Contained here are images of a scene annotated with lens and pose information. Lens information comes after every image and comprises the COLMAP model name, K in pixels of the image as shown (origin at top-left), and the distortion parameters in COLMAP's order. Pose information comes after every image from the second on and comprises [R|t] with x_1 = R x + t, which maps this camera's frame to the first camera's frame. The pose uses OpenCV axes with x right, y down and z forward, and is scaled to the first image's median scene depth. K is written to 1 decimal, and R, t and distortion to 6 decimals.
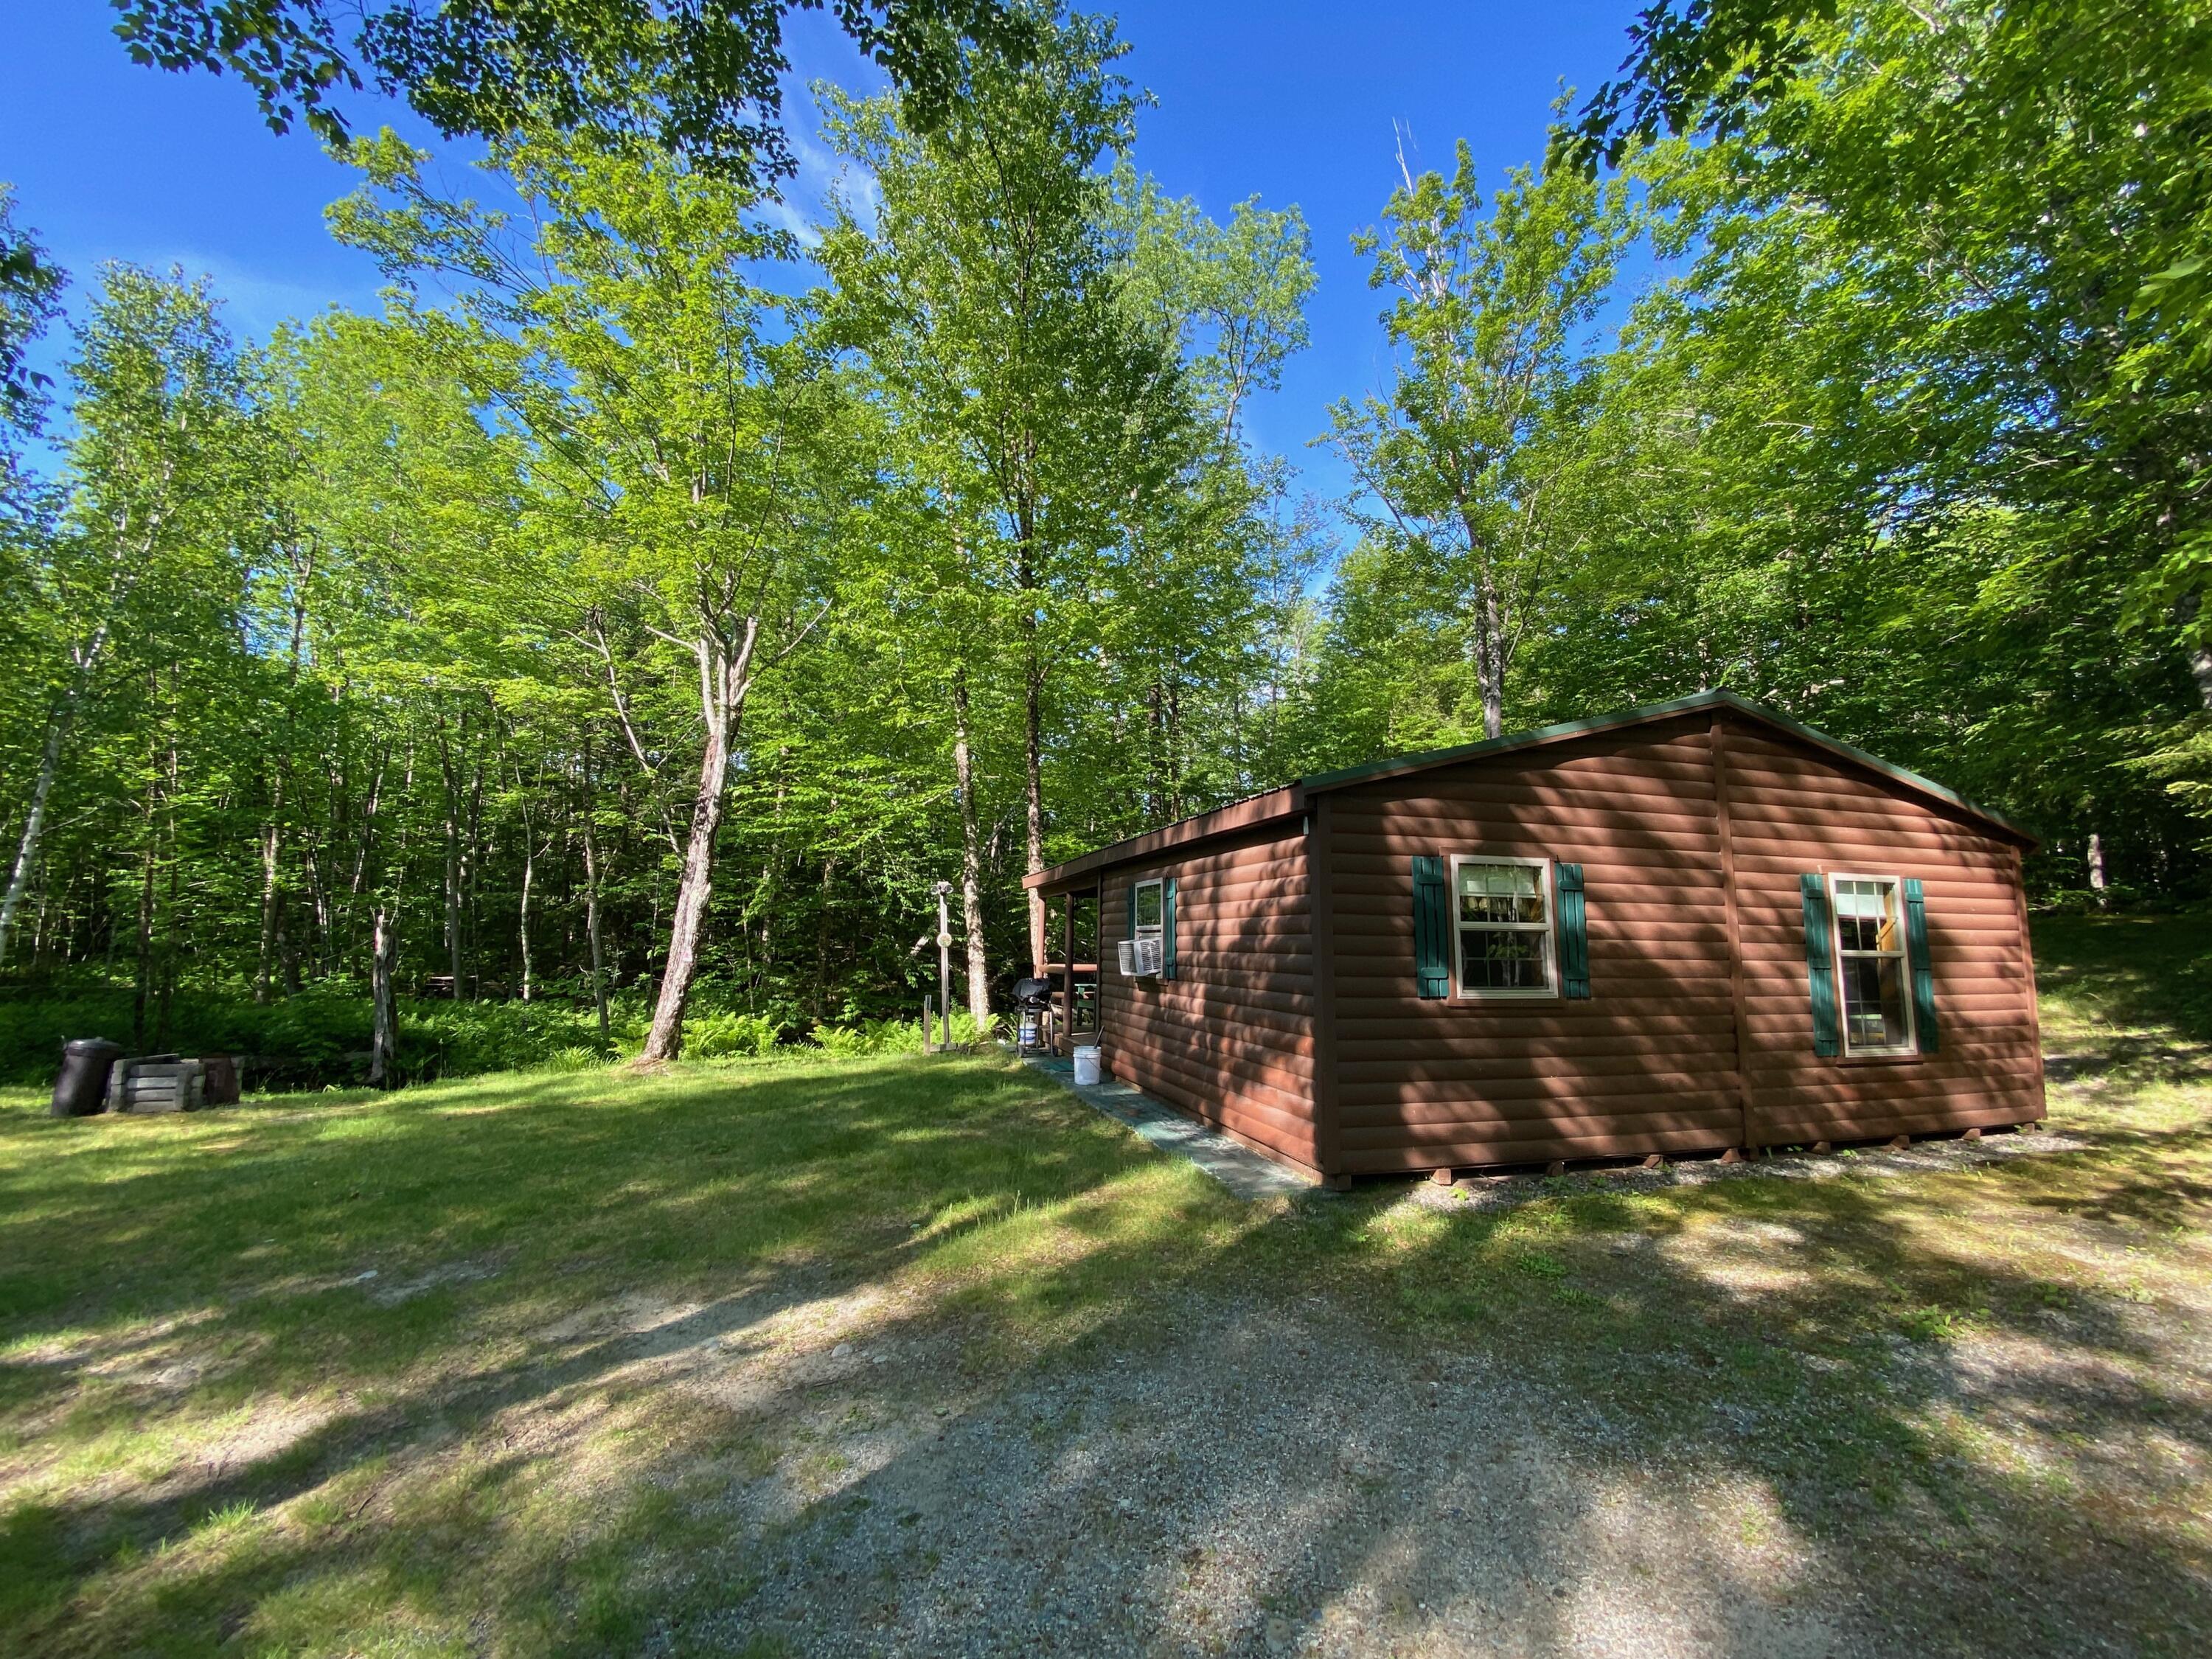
lens RADIAL K [[898.7, 0, 1101.3], [0, 898.7, 818.0], [0, 0, 1]] dist [0.039771, -0.029593]
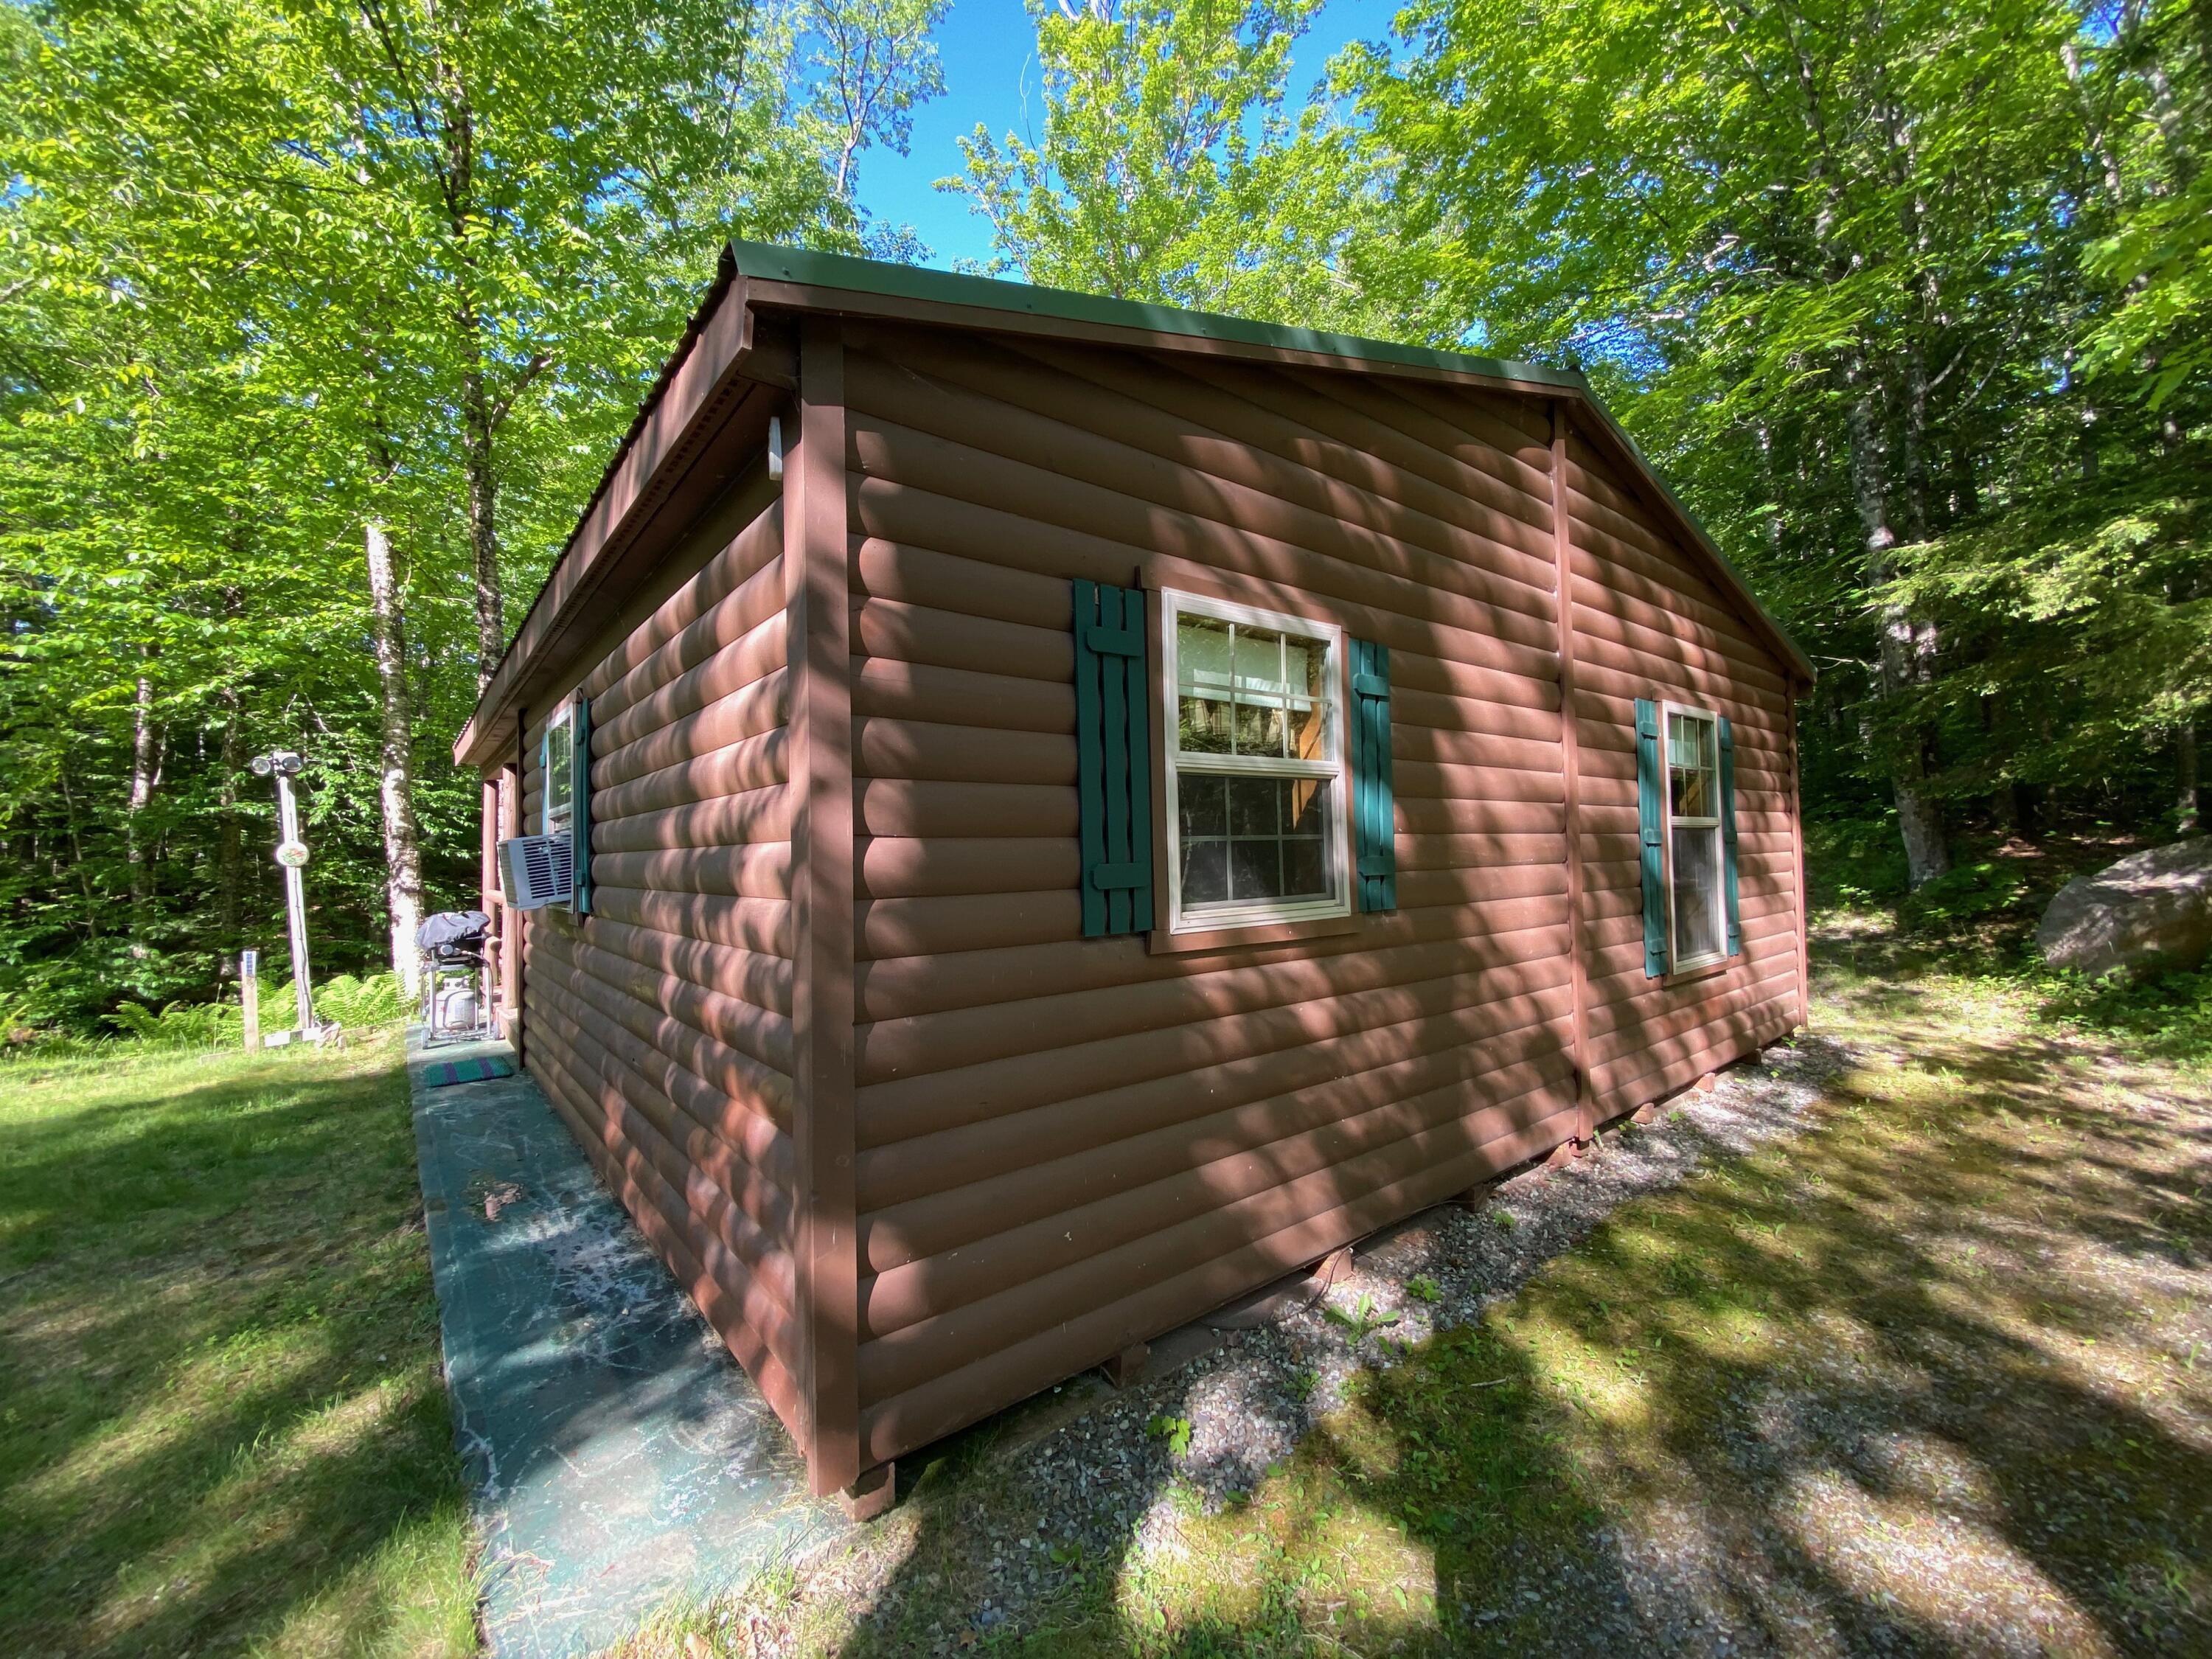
lens RADIAL K [[898.7, 0, 1101.3], [0, 898.7, 818.0], [0, 0, 1]] dist [0.039771, -0.029593]
pose [[0.929986, -0.018256, 0.367141, 0.201522], [-0.018744, 0.995112, 0.096960, 0.102349], [-0.367116, -0.097054, 0.925098, 0.603564]]
